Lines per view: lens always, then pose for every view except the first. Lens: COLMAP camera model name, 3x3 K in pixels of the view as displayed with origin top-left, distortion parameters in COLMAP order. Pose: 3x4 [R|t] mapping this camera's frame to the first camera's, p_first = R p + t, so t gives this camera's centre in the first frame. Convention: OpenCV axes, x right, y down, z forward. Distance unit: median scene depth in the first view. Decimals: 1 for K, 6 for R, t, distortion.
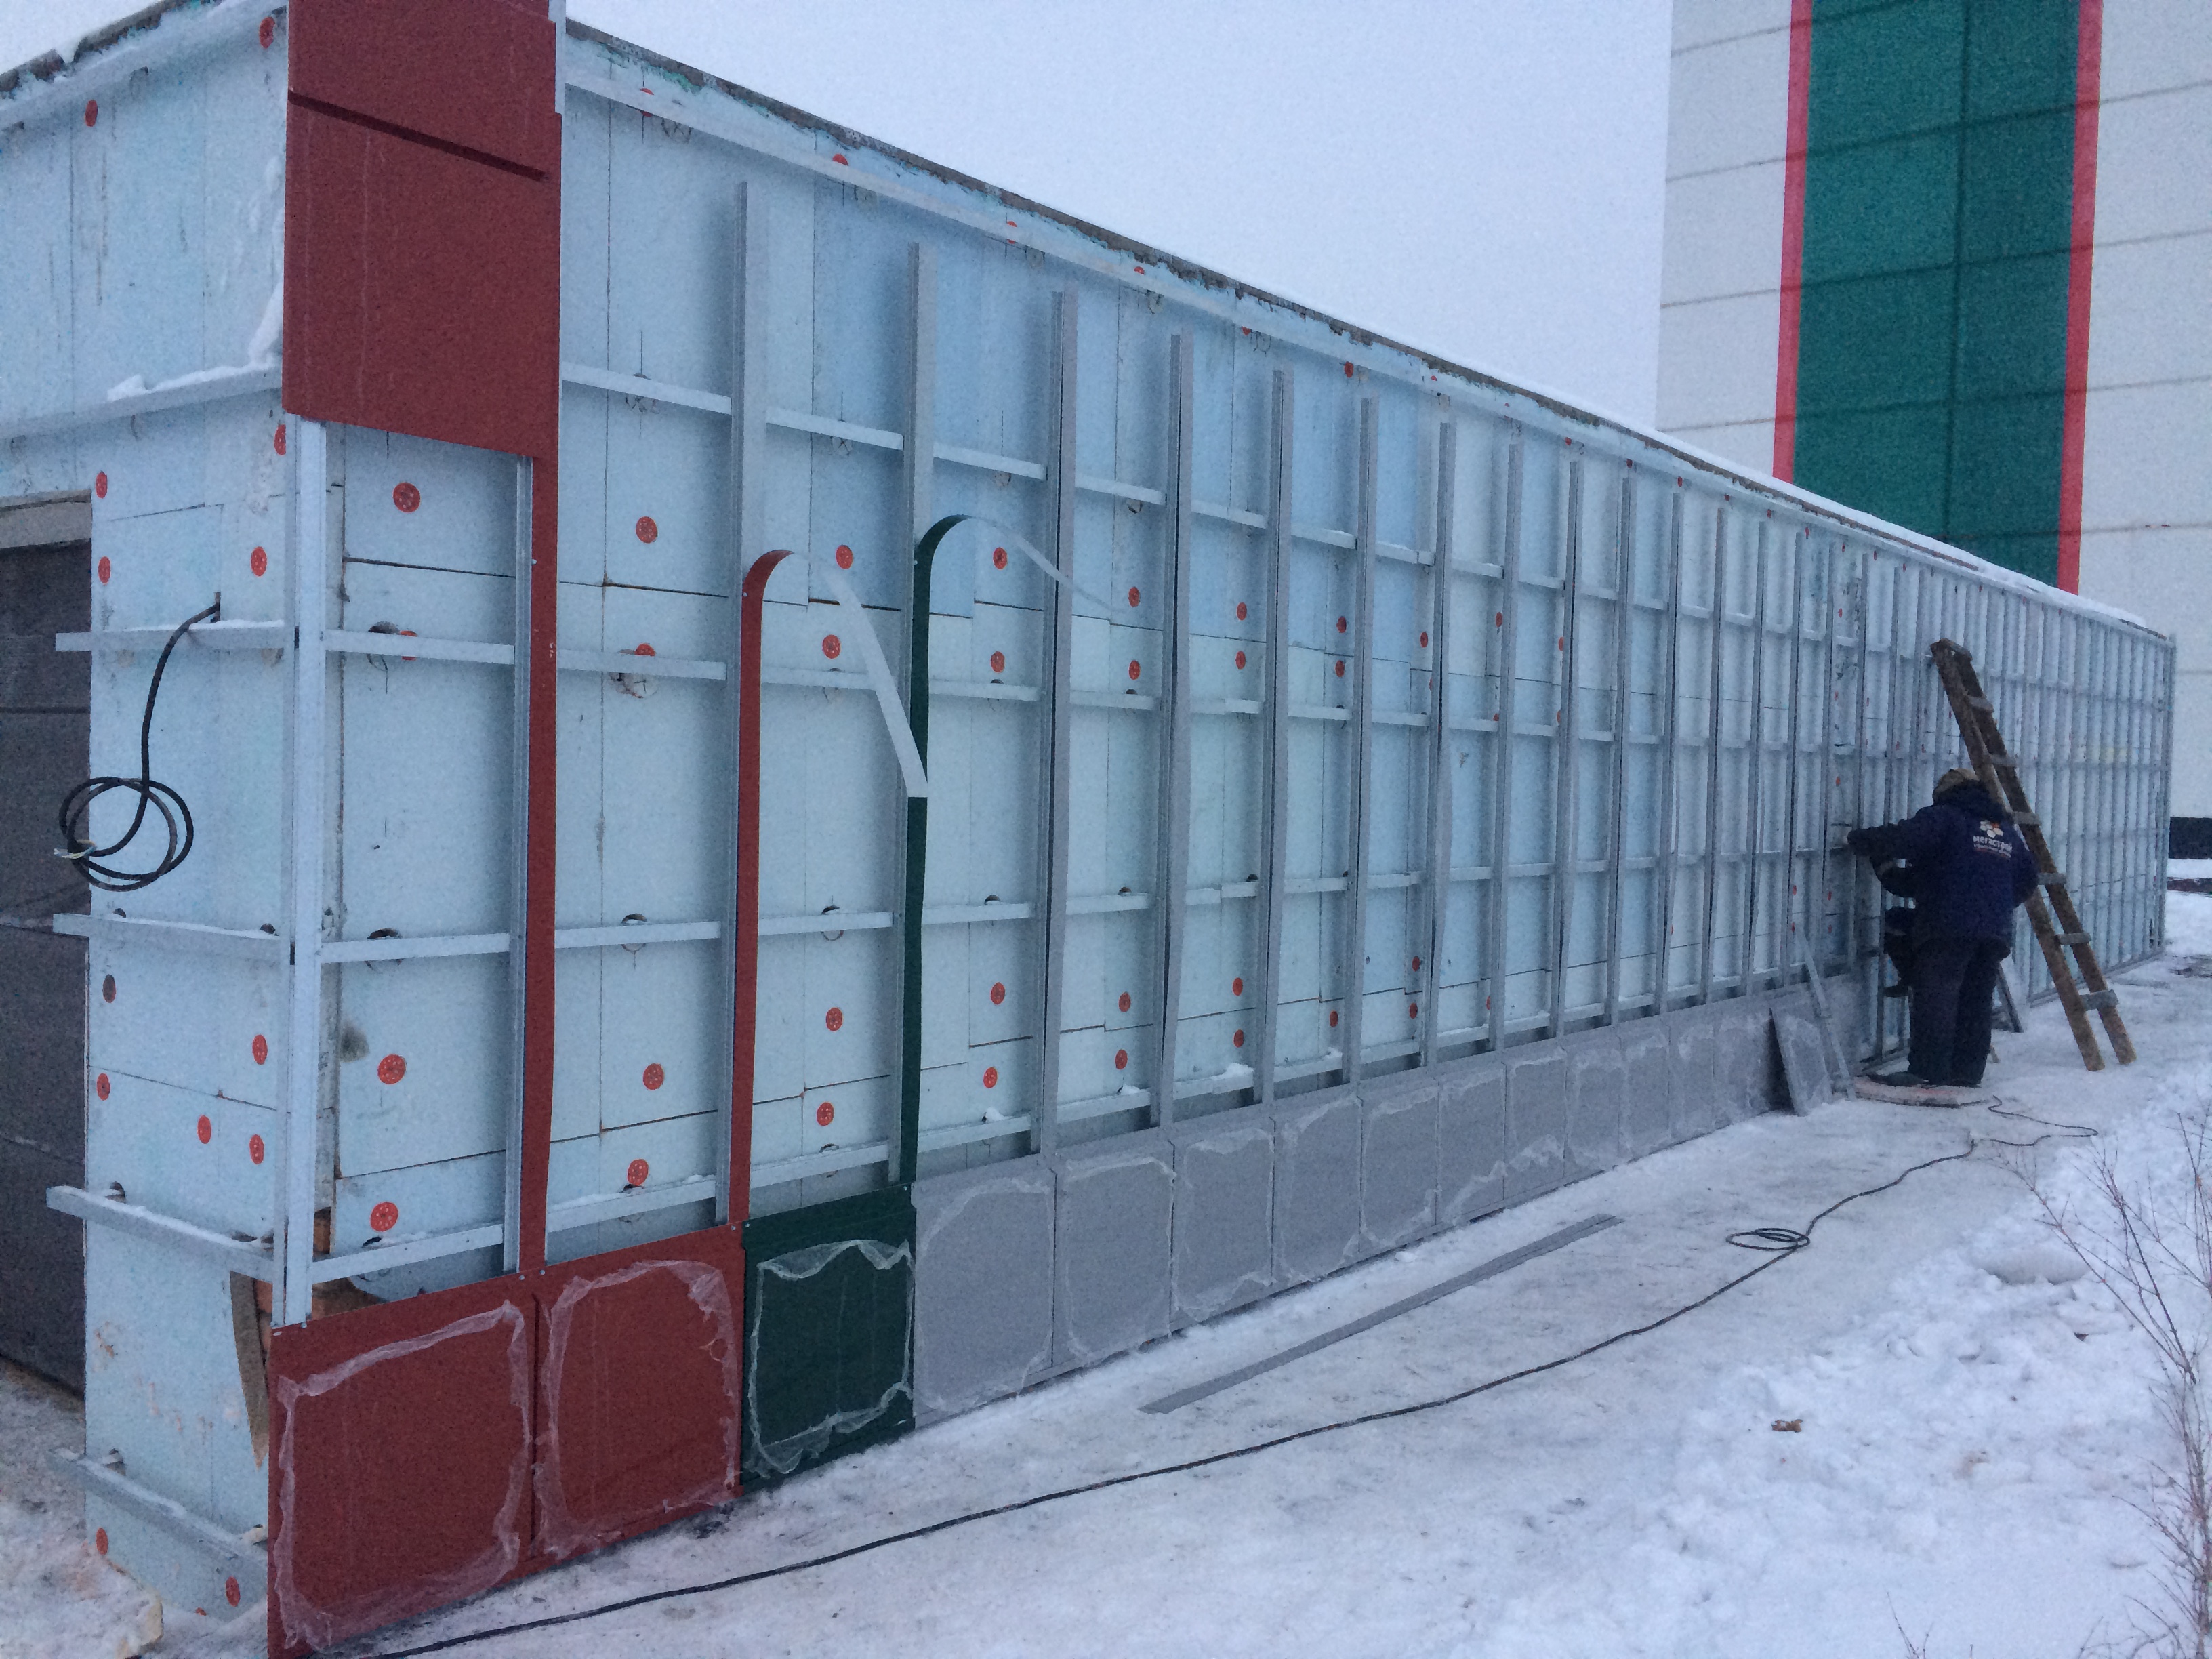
lens RADIAL K [[1857.5, 0, 1105.3], [0, 1857.5, 805.5], [0, 0, 1]] dist [0.085542, -0.119463]
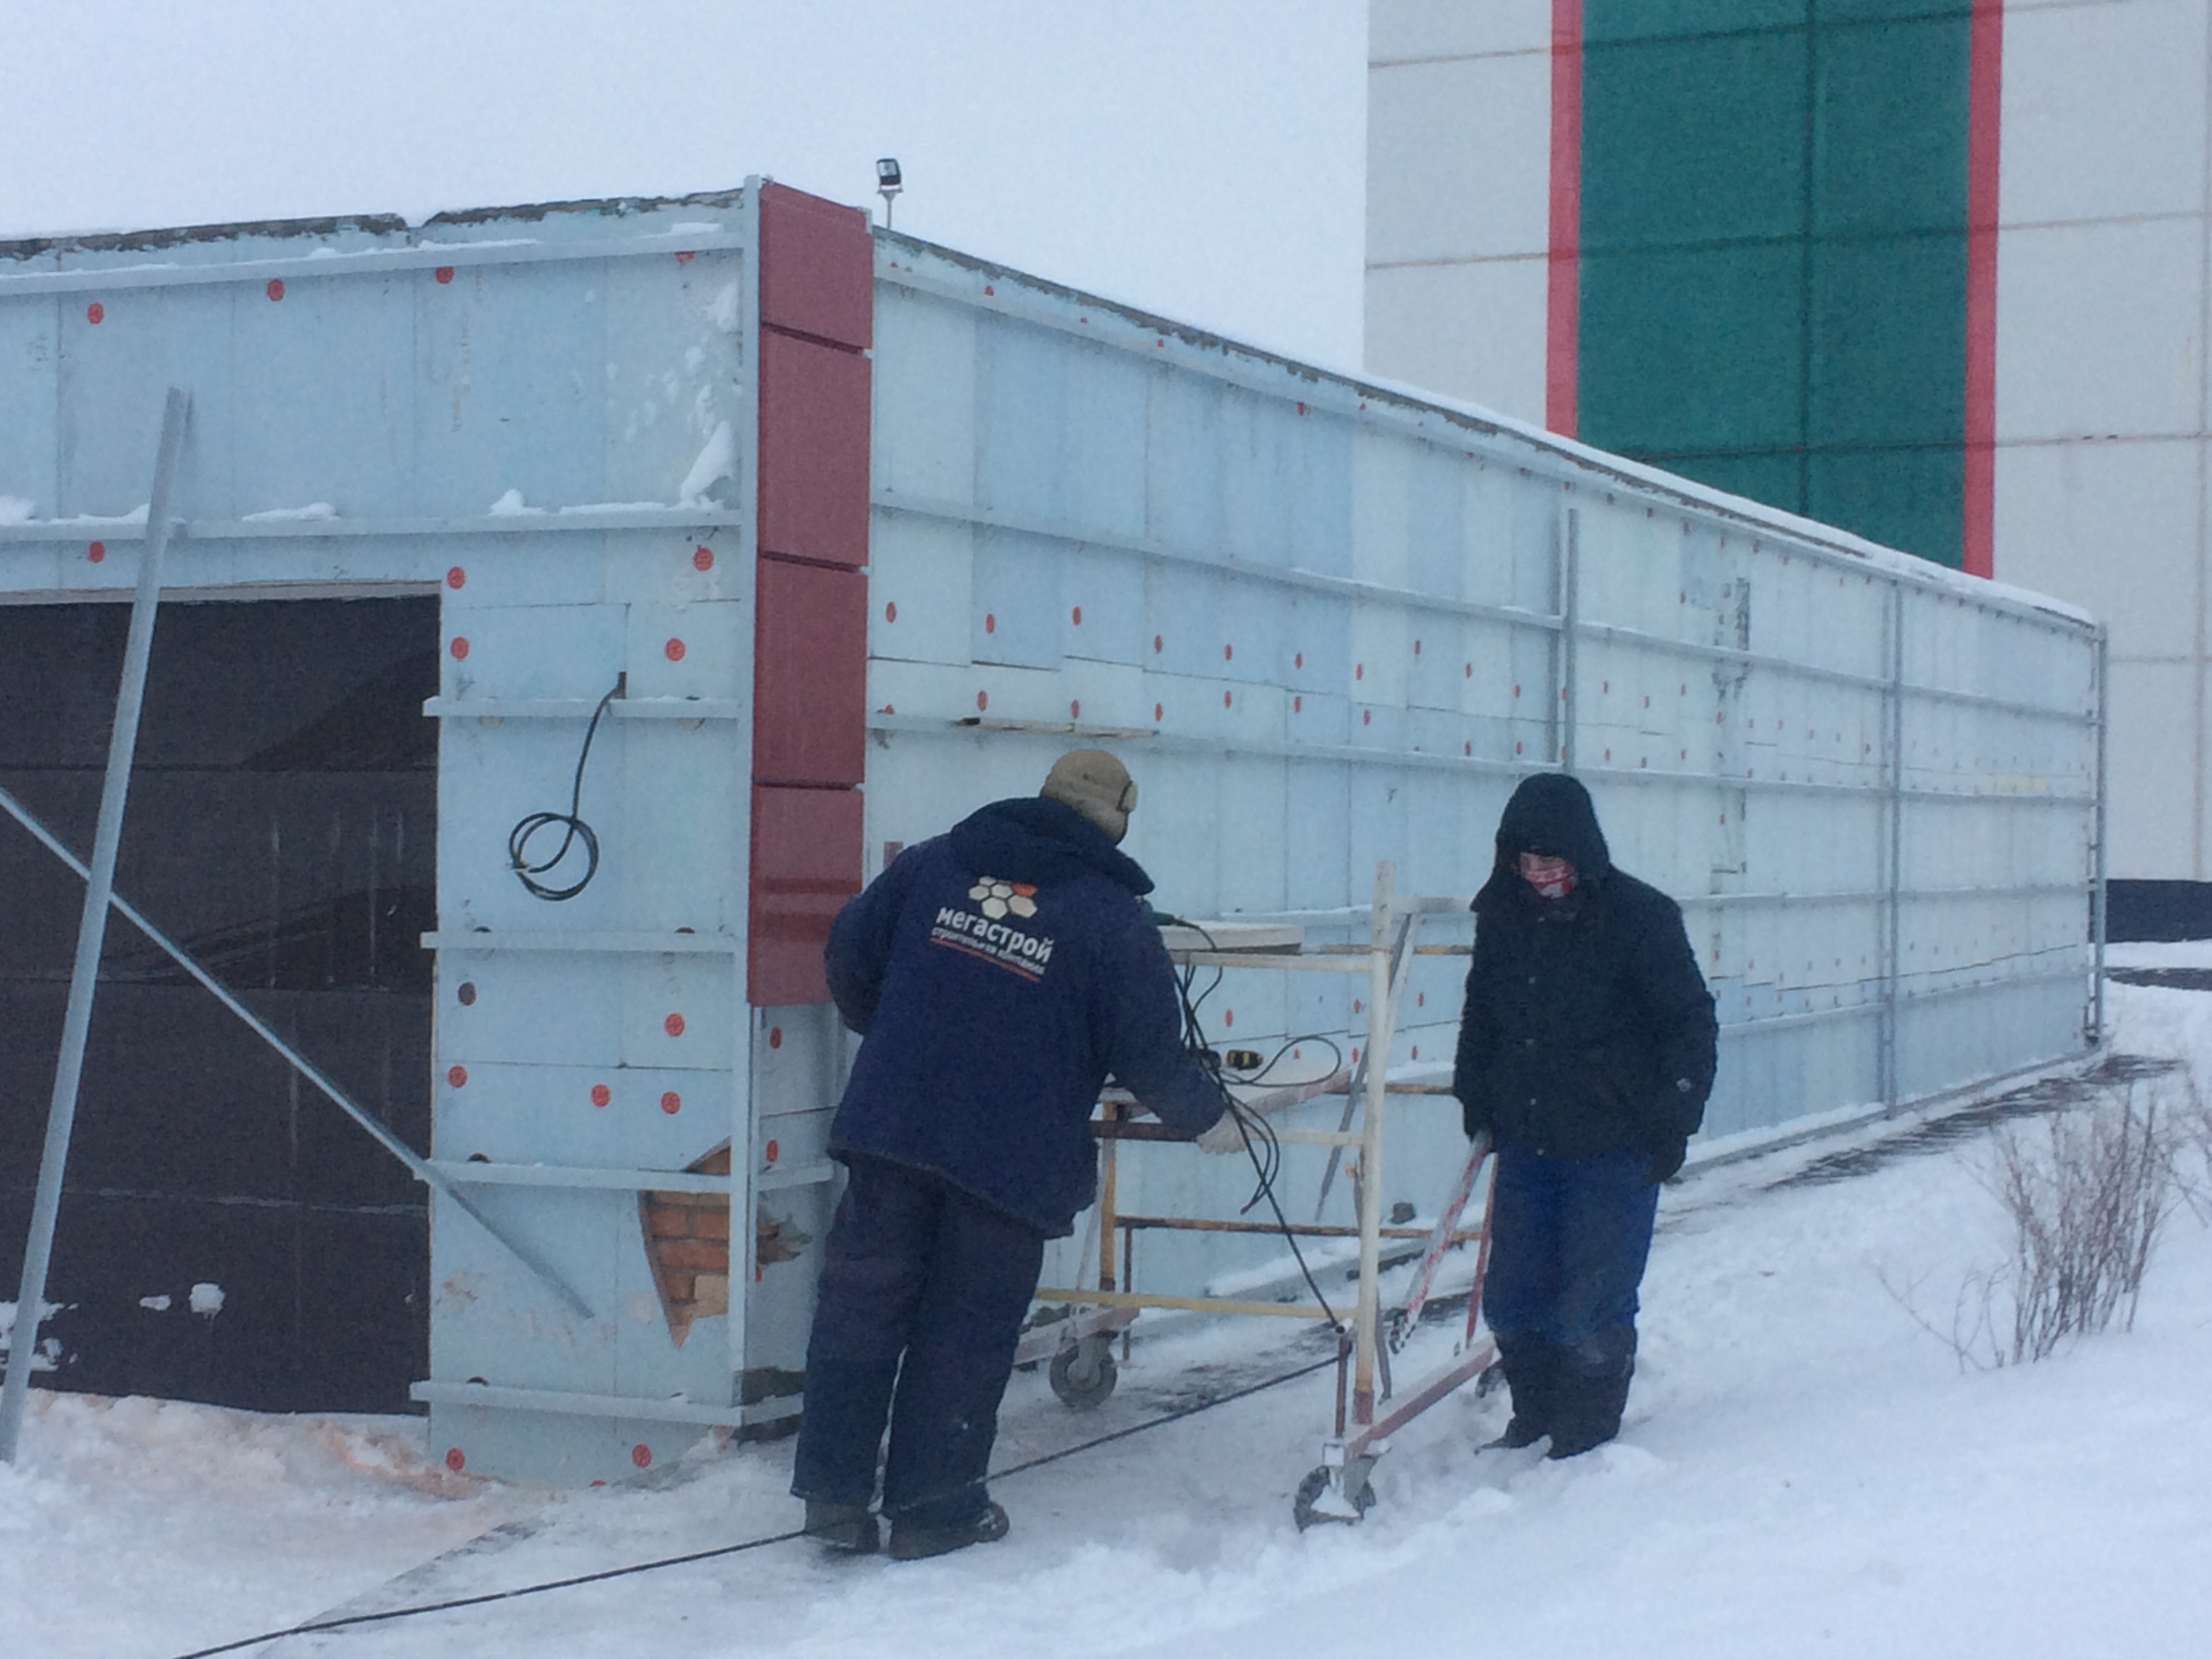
lens RADIAL K [[3669.6, 0, 1106.0], [0, 3669.6, 829.5], [0, 0, 1]] dist [-0.010157, -0.004914]
pose [[0.972610, -0.012421, 0.232110, -0.366935], [0.016966, 0.999701, -0.017593, 0.021802], [-0.231822, 0.021049, 0.972531, -0.752942]]
